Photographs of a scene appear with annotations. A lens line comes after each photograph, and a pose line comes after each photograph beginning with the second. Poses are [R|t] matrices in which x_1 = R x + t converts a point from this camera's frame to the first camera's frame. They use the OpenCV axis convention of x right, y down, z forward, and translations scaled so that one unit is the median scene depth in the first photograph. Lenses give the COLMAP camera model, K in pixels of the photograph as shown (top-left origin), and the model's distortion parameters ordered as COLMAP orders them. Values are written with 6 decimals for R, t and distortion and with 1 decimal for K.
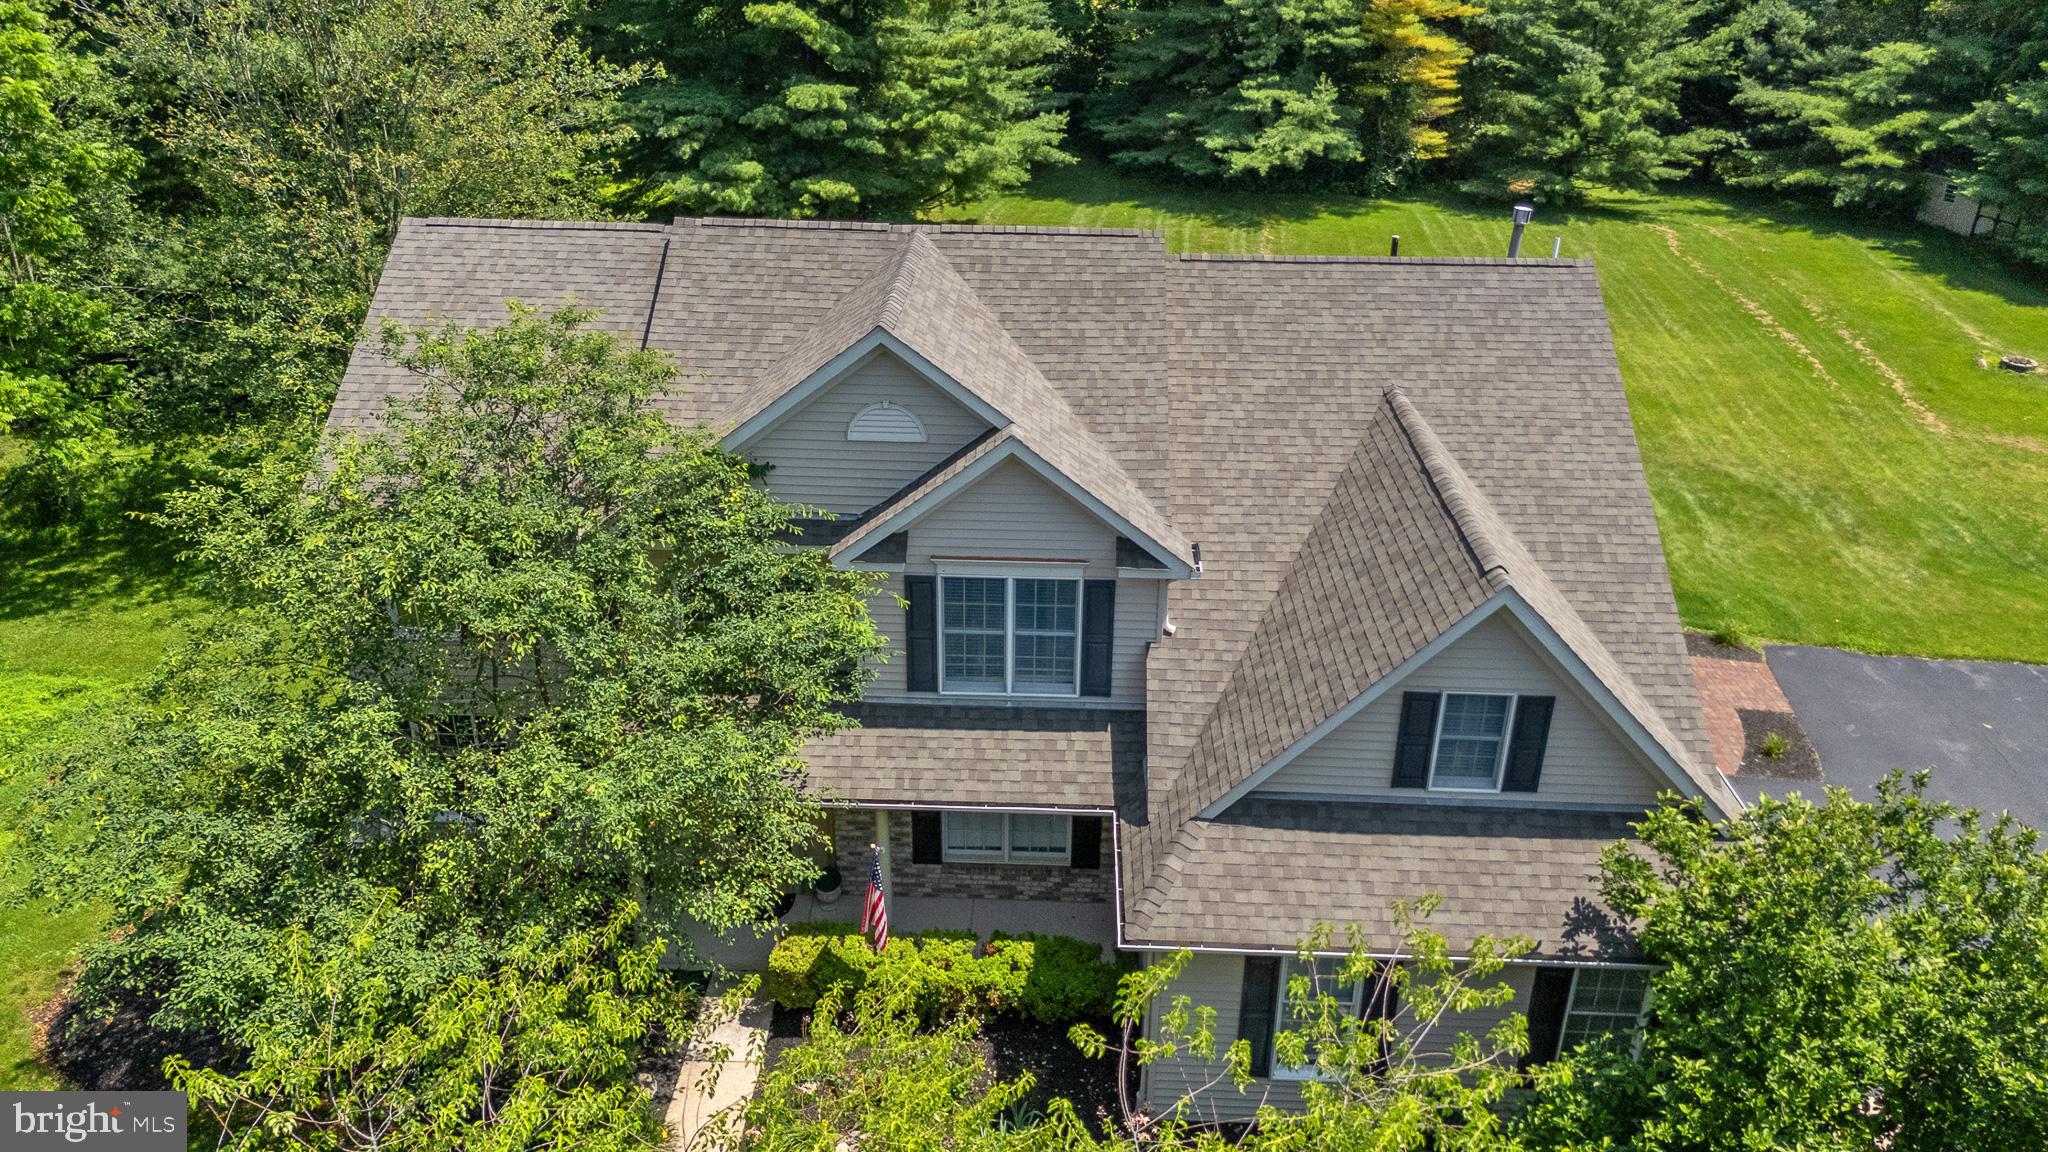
lens RADIAL K [[1510.8, 0, 1024.0], [0, 1510.8, 576.0], [0, 0, 1]] dist [0.072893, -0.069027]
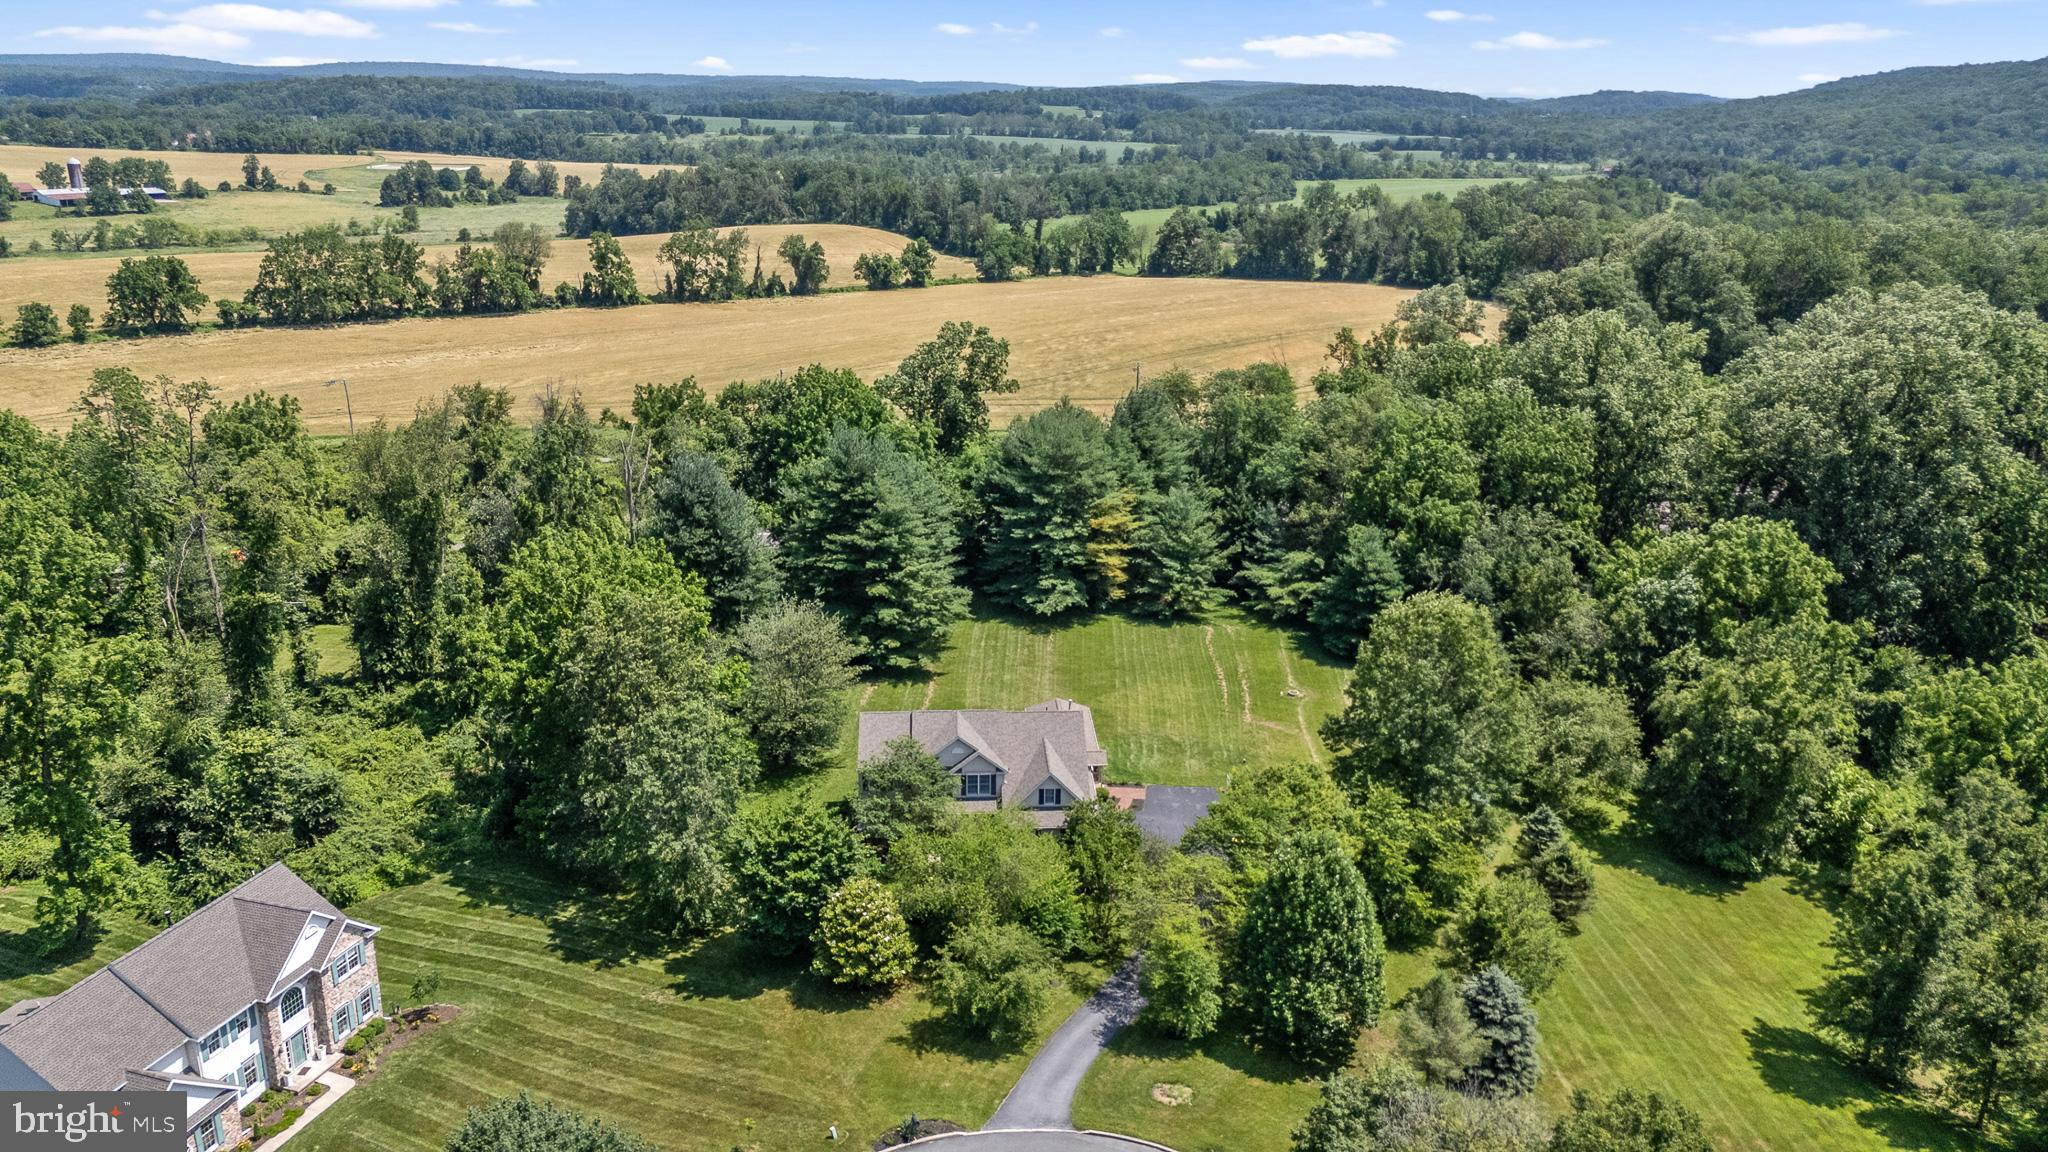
lens RADIAL K [[1510.8, 0, 1024.0], [0, 1510.8, 576.0], [0, 0, 1]] dist [0.072893, -0.069027]
pose [[0.996266, -0.027613, 0.081797, -0.272896], [0.038477, 0.990182, -0.134384, 0.030607], [-0.077283, 0.137029, 0.987548, -4.618625]]
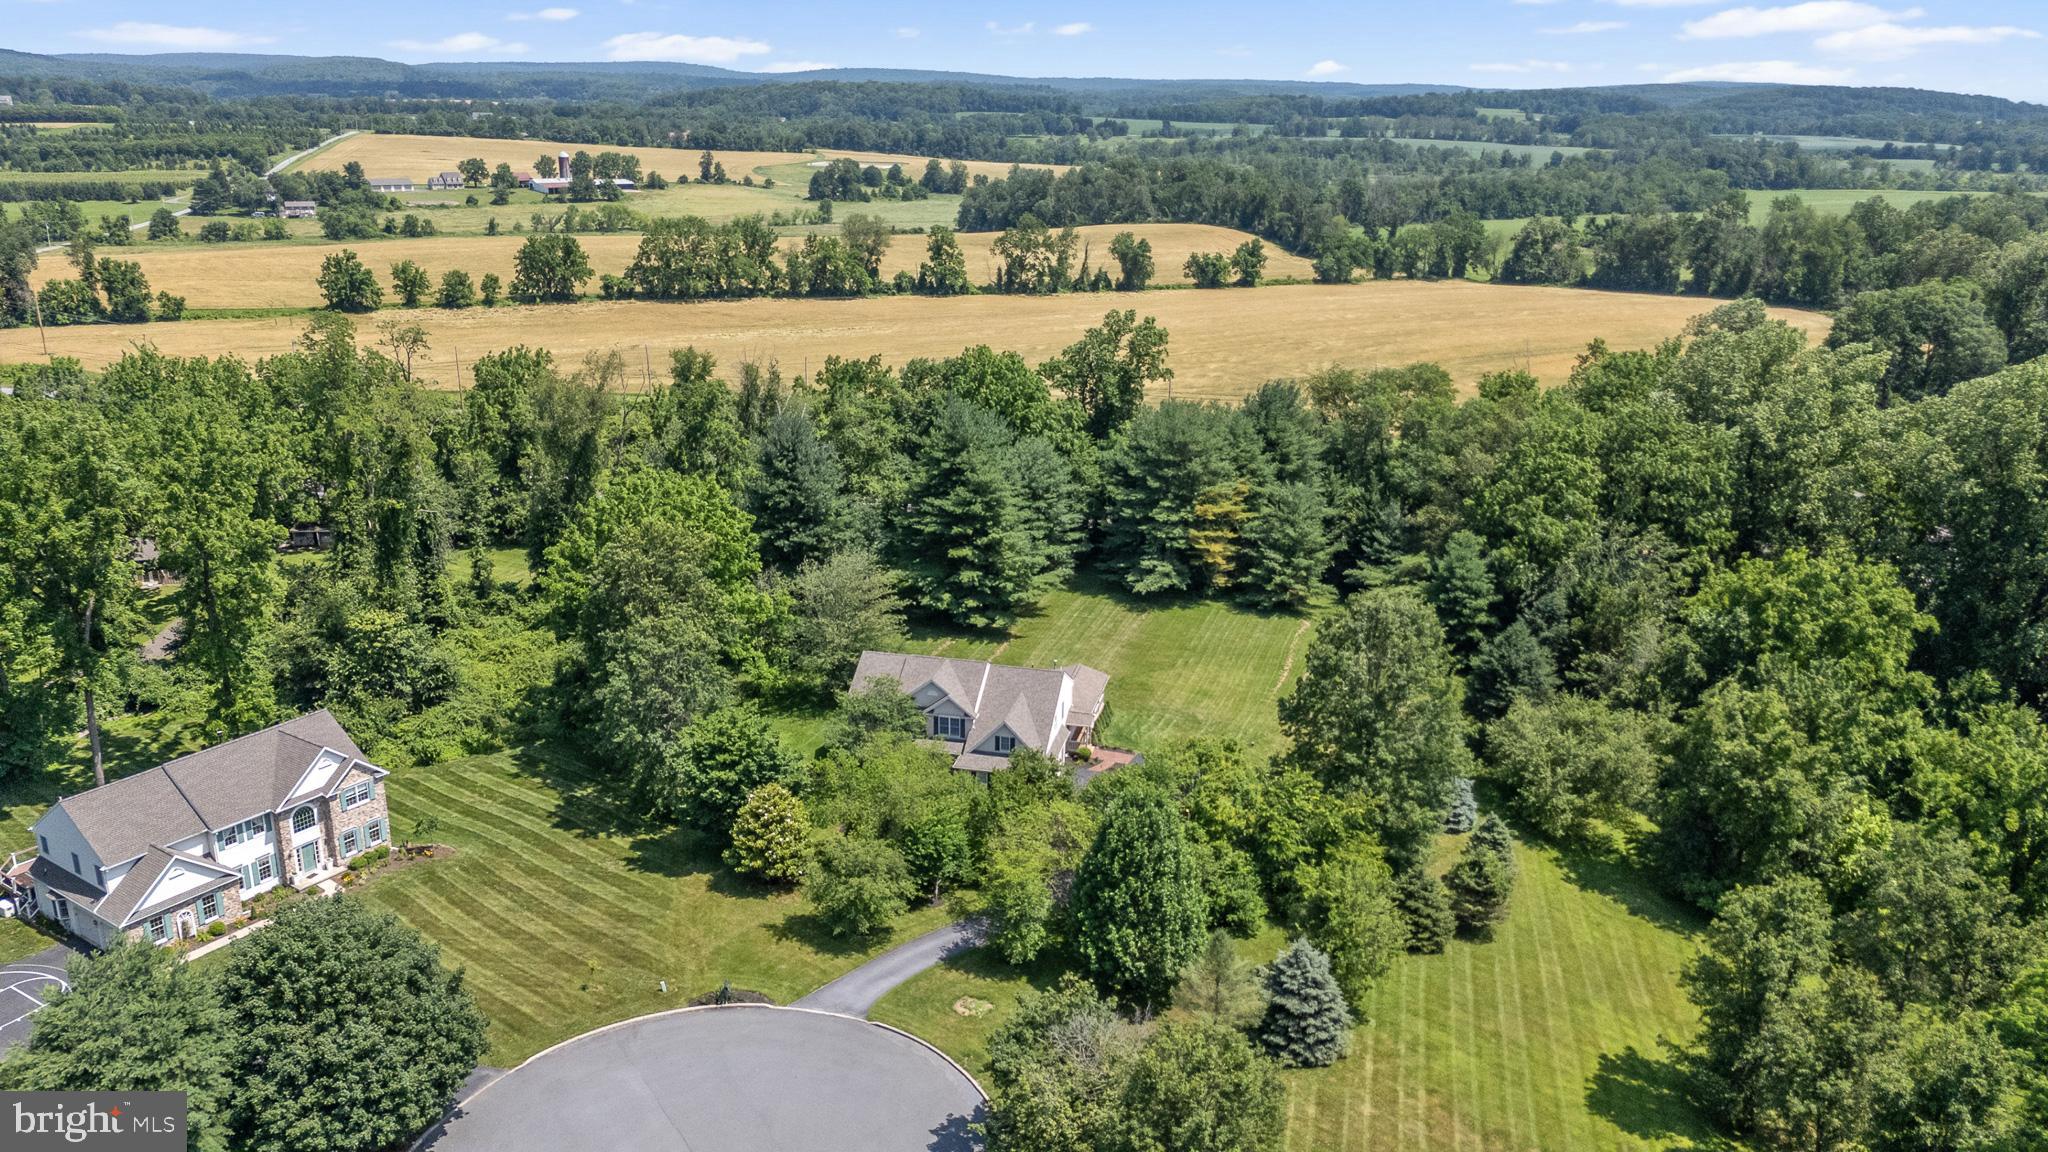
lens RADIAL K [[1507.9, 0, 1024.0], [0, 1507.9, 576.0], [0, 0, 1]] dist [0.099675, -0.137783]
pose [[0.980695, 0.061538, -0.185609, 1.344632], [-0.086531, 0.987769, -0.129707, 0.195670], [0.175357, 0.143264, 0.974025, -4.901526]]
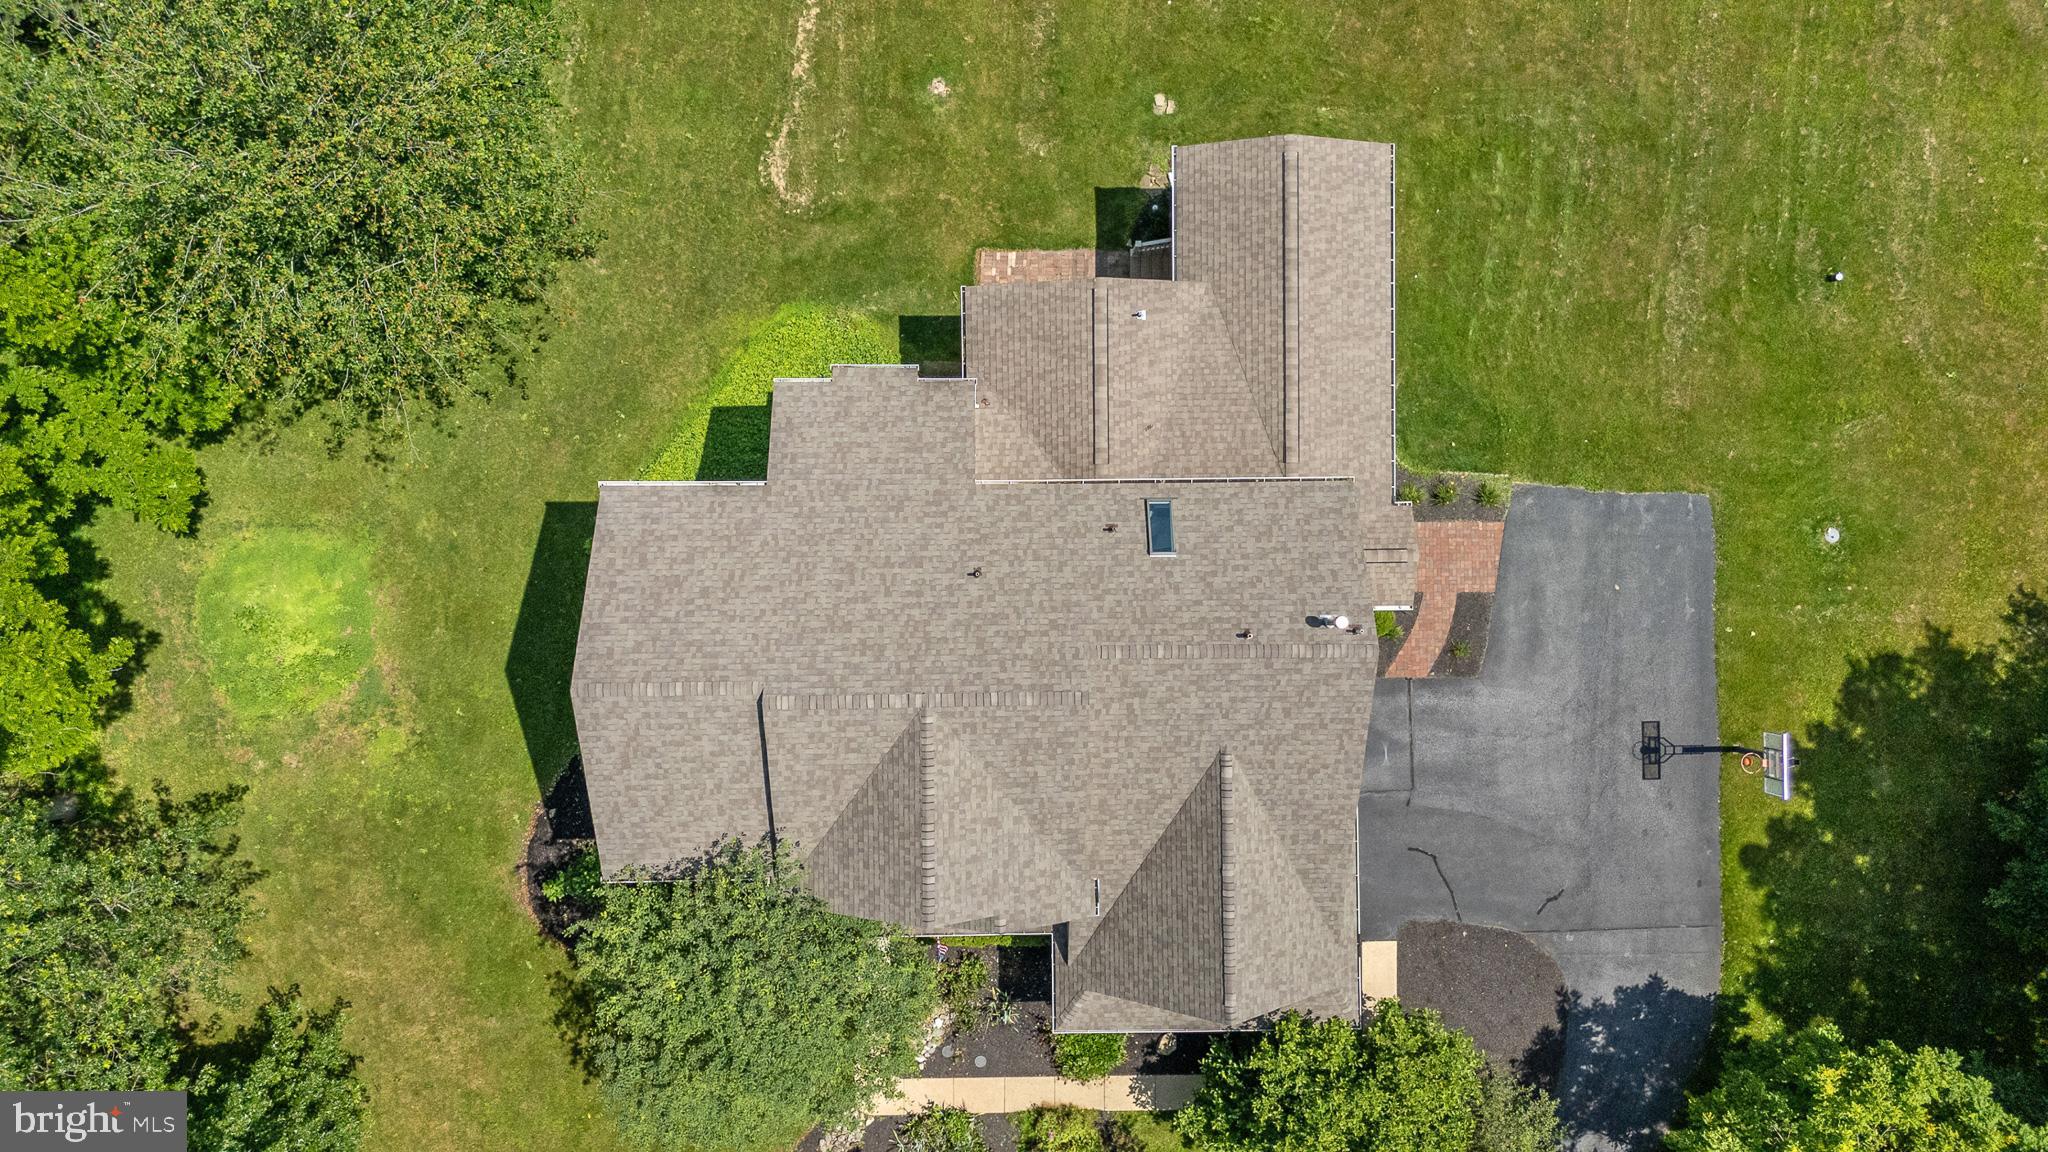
lens RADIAL K [[1510.8, 0, 1024.0], [0, 1510.8, 576.0], [0, 0, 1]] dist [0.072893, -0.069027]
pose [[0.998981, -0.044682, 0.006430, 0.023863], [0.013210, 0.425554, 0.904837, -1.636507], [-0.043166, -0.903829, 0.425710, 0.474296]]
